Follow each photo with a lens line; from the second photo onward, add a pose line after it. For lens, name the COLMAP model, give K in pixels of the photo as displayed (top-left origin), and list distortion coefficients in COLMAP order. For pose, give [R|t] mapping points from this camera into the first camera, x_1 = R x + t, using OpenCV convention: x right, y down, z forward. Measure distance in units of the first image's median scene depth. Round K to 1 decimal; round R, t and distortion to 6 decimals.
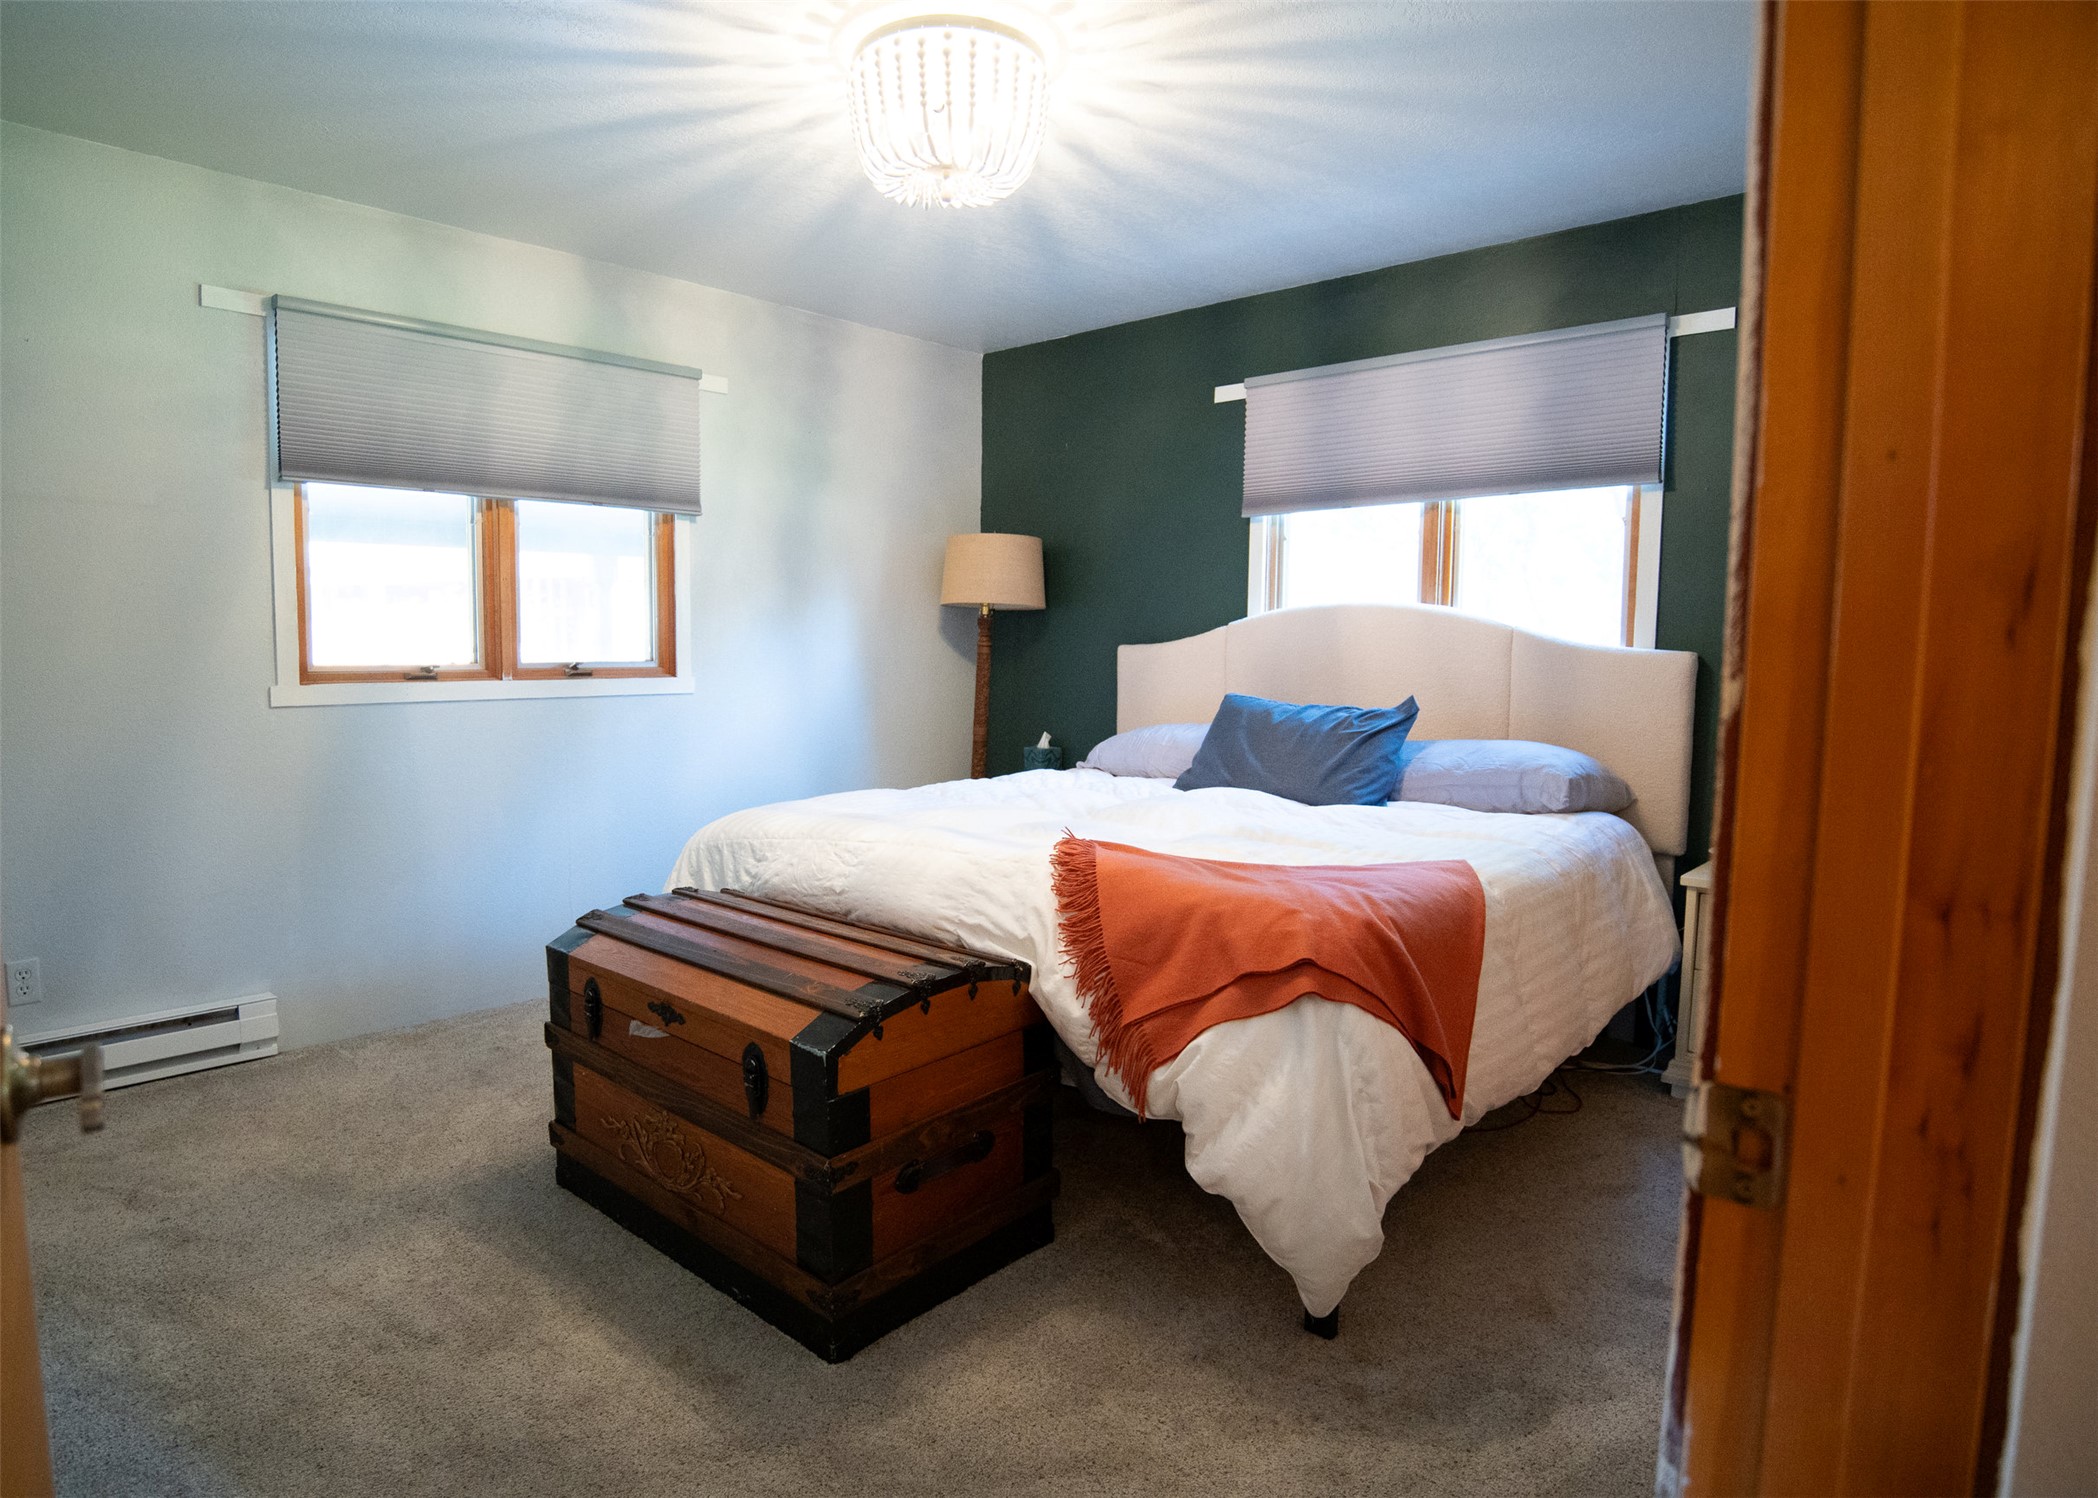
lens RADIAL K [[1141.1, 0, 1020.9], [0, 1141.1, 729.3], [0, 0, 1]] dist [-0.065331, 0.024210]
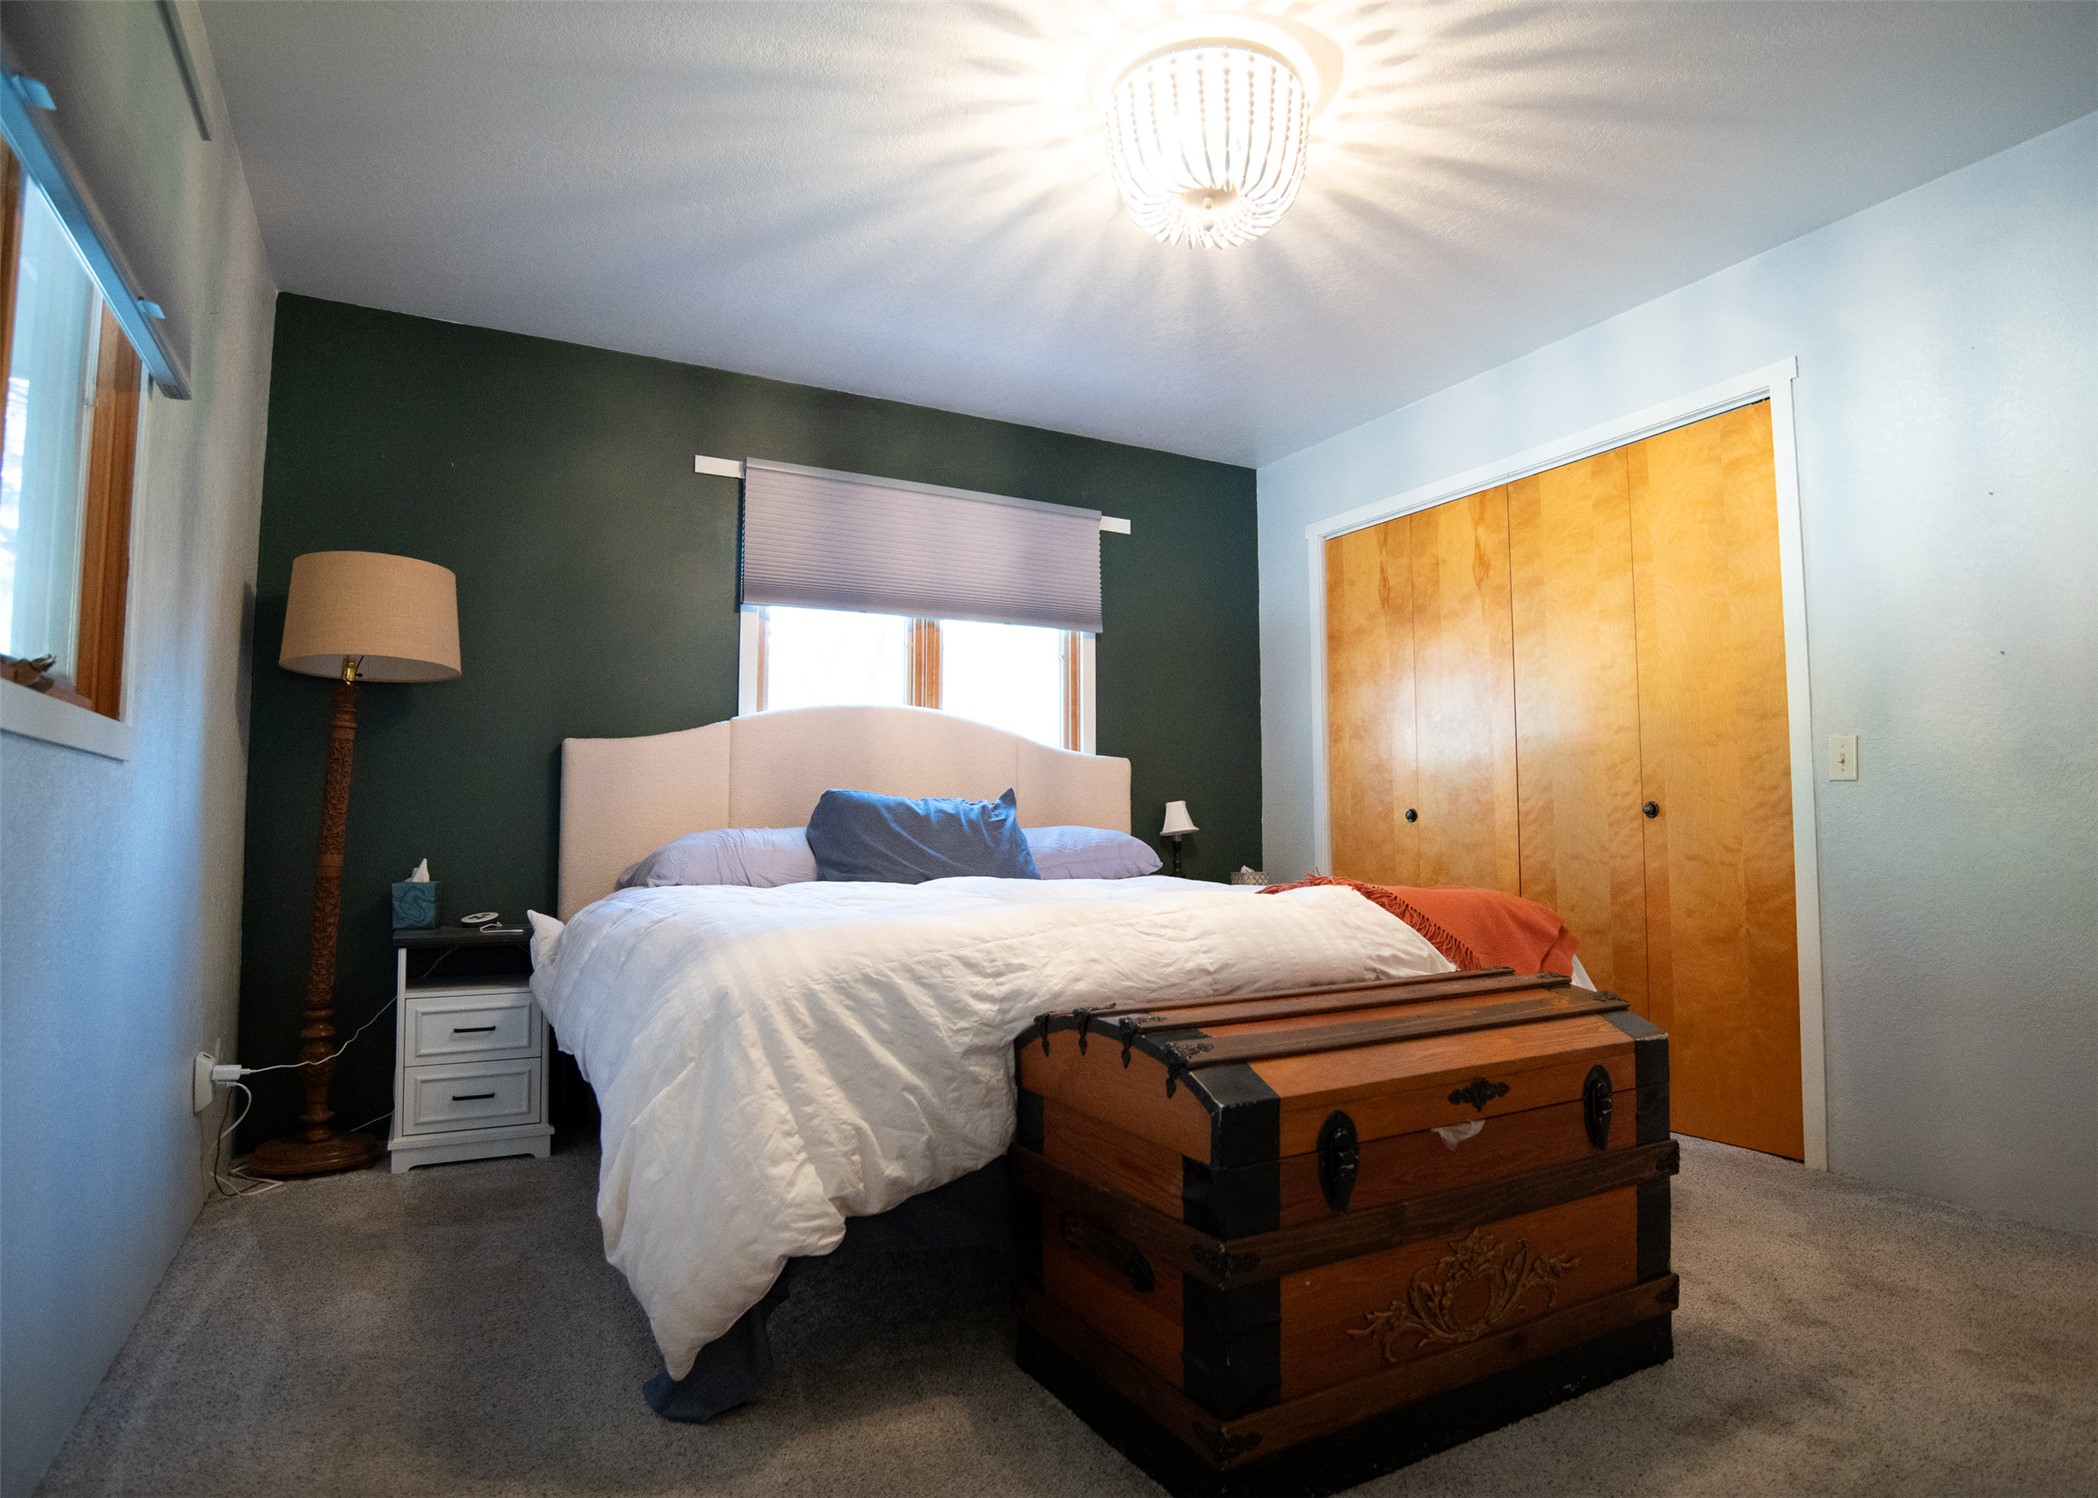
lens RADIAL K [[1141.1, 0, 1020.9], [0, 1141.1, 729.3], [0, 0, 1]] dist [-0.065331, 0.024210]
pose [[0.346774, 0.076420, 0.934830, -0.677733], [0.074347, 0.991300, -0.108615, 0.035710], [-0.934997, 0.107167, 0.338076, 0.582524]]
